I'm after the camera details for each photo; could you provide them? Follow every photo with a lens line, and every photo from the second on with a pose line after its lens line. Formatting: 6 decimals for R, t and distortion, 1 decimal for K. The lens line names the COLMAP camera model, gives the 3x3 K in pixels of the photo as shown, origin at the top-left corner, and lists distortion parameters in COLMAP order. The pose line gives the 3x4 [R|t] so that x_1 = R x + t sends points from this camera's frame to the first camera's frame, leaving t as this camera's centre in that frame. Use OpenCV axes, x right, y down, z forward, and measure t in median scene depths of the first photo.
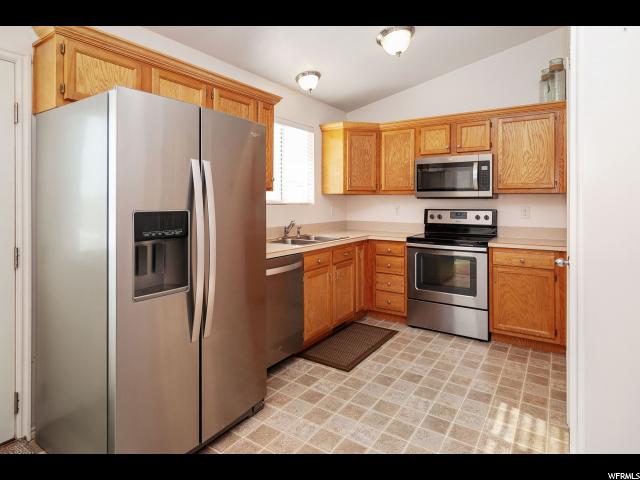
lens RADIAL K [[353.7, 0, 321.3], [0, 353.7, 195.4], [0, 0, 1]] dist [0.000500, -0.000286]
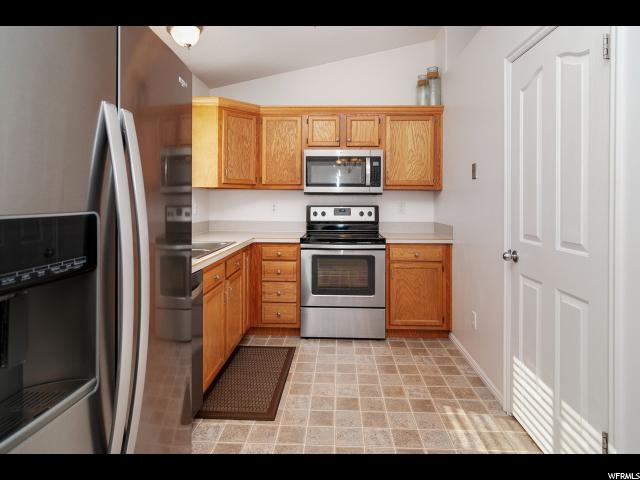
lens RADIAL K [[353.7, 0, 321.3], [0, 353.7, 195.4], [0, 0, 1]] dist [0.000500, -0.000286]
pose [[0.855292, 0.007220, 0.518097, -0.181602], [-0.011358, 0.999924, 0.004815, 0.007868], [-0.518023, -0.010003, 0.855308, 0.232873]]
